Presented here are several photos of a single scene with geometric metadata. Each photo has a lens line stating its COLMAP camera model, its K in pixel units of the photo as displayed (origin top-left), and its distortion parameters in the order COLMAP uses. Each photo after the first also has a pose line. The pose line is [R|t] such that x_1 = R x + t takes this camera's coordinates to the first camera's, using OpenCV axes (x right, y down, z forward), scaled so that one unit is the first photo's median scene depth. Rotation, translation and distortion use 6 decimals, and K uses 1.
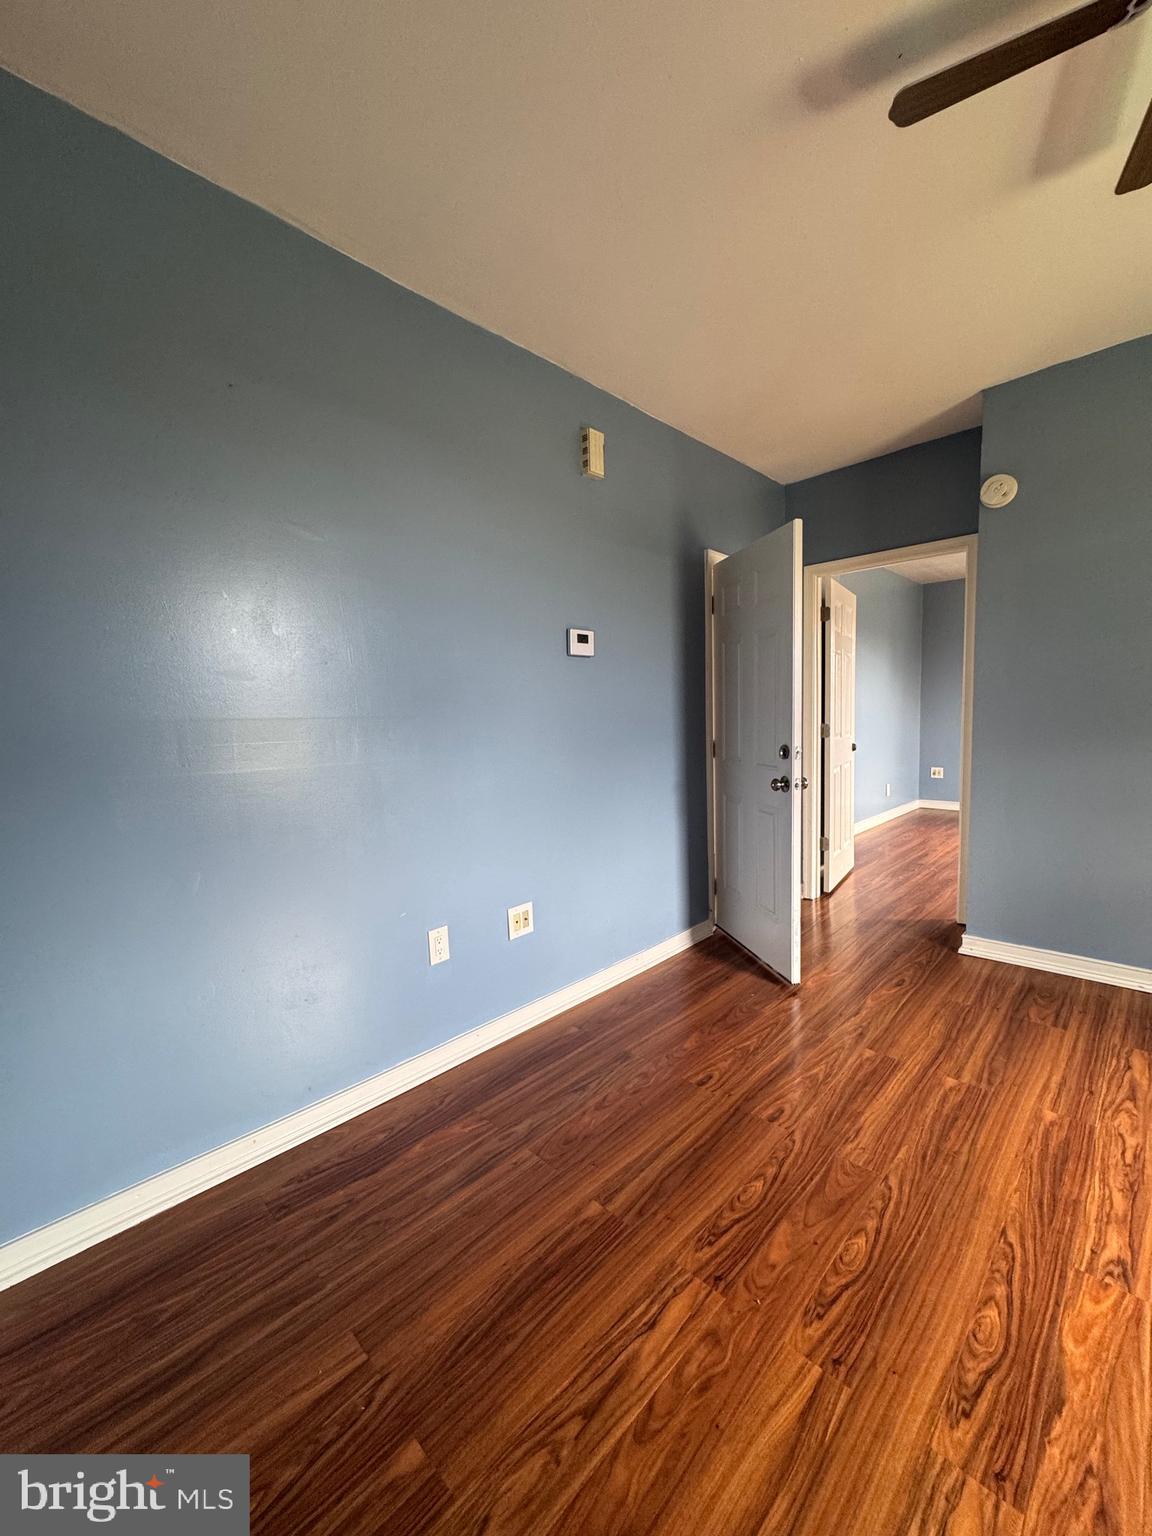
lens RADIAL K [[616.0, 0, 573.1], [0, 616.0, 764.9], [0, 0, 1]] dist [-0.005281, 0.000751]
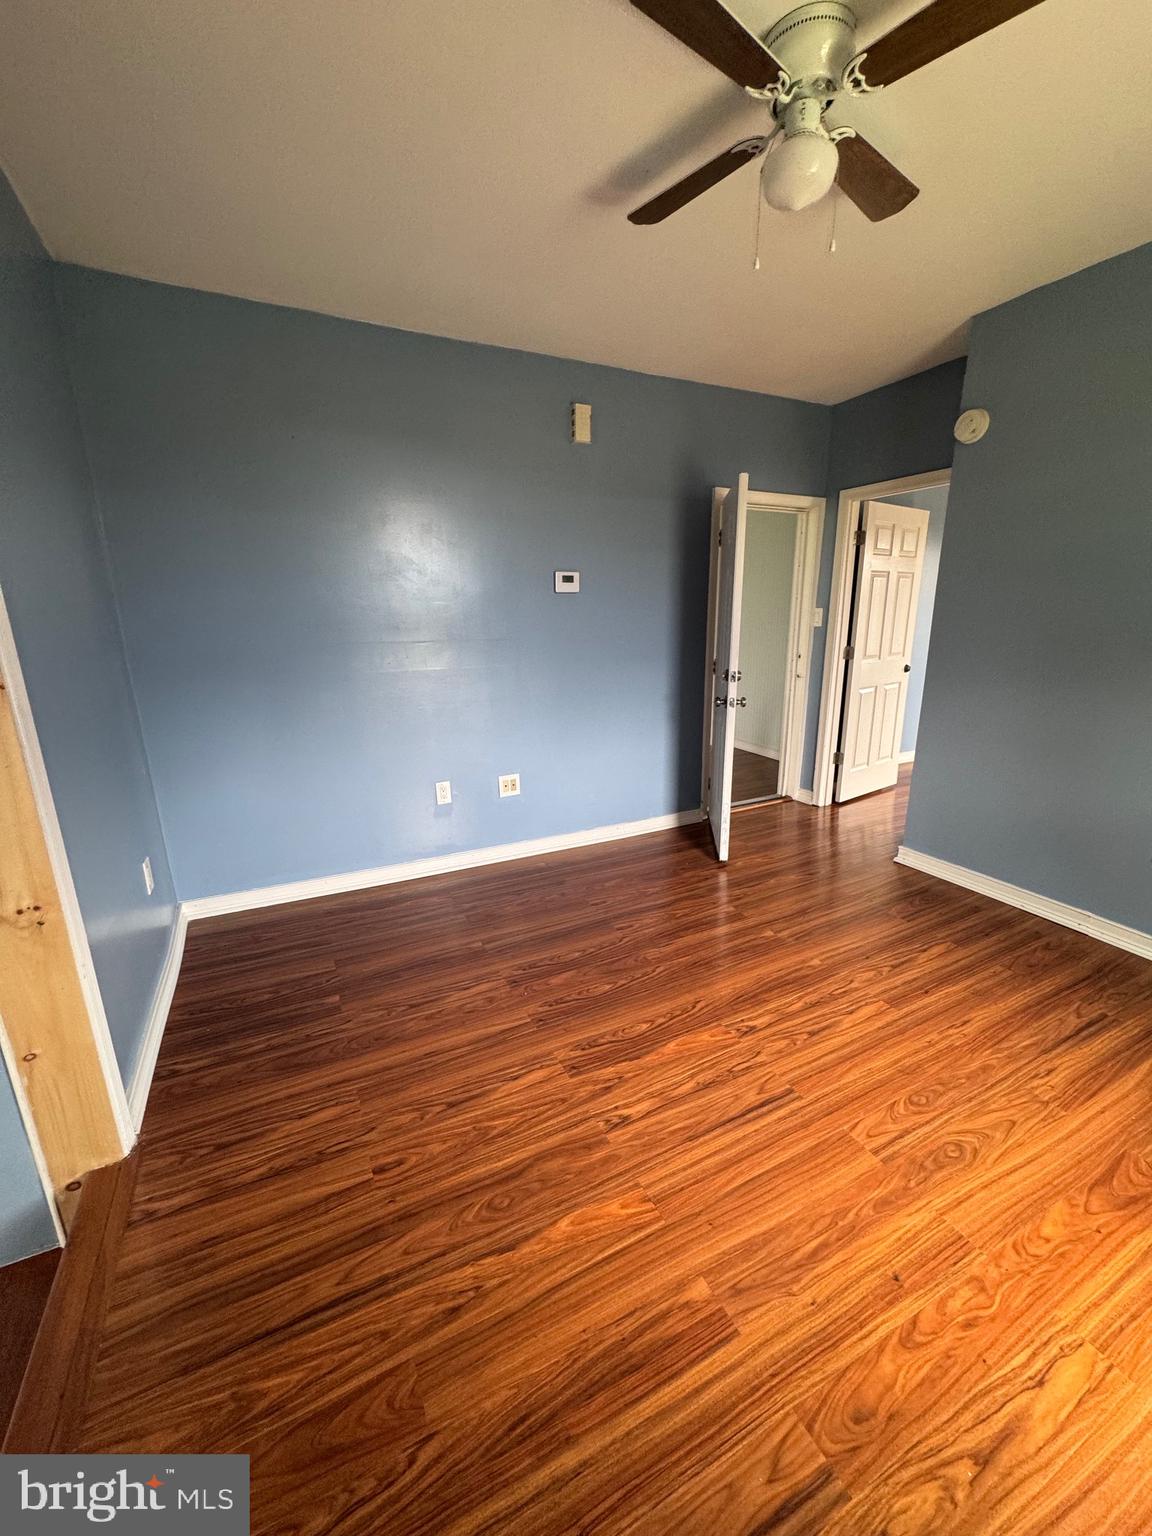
lens RADIAL K [[616.0, 0, 571.5], [0, 616.0, 767.8], [0, 0, 1]] dist [-0.005281, 0.000751]
pose [[0.943803, 0.099816, -0.315076, 0.500784], [-0.042338, 0.981965, 0.184263, -0.058521], [0.327786, -0.160568, 0.931007, -0.281473]]
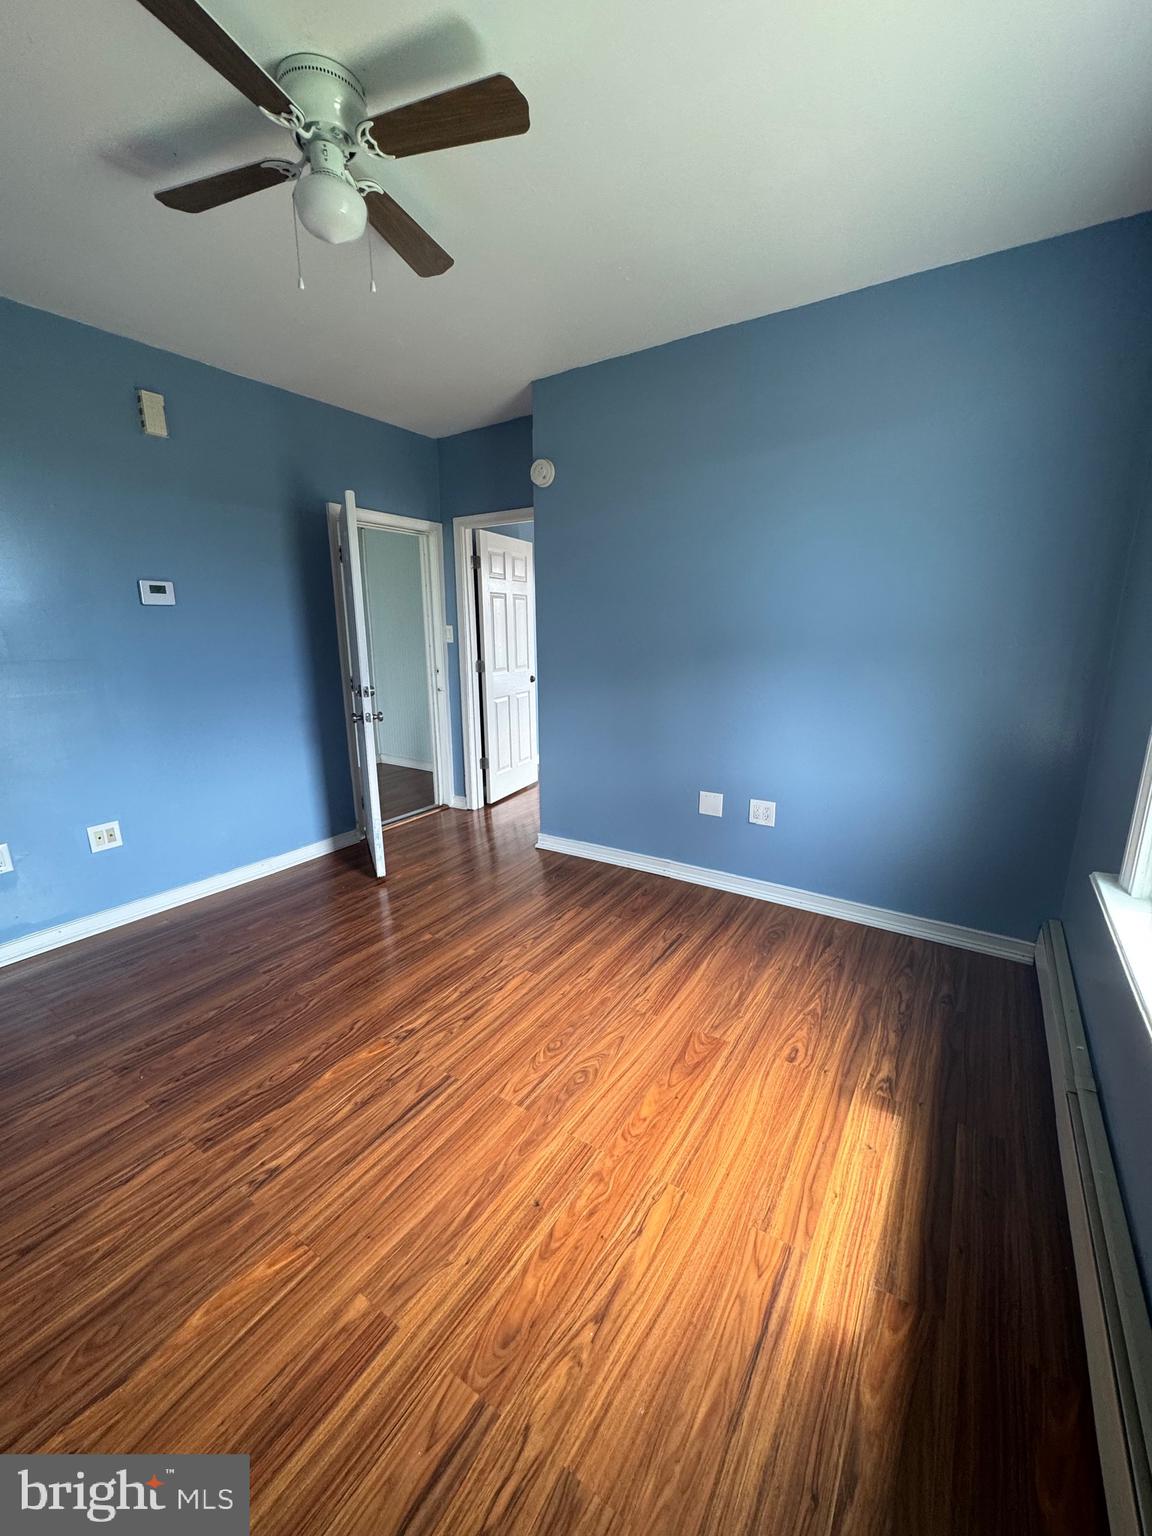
lens RADIAL K [[616.0, 0, 579.9], [0, 616.0, 767.6], [0, 0, 1]] dist [-0.005281, 0.000751]
pose [[0.979927, -0.021754, 0.198168, 0.576507], [-0.006177, 0.990239, 0.139244, -0.047389], [-0.199263, -0.137673, 0.970227, -0.301976]]
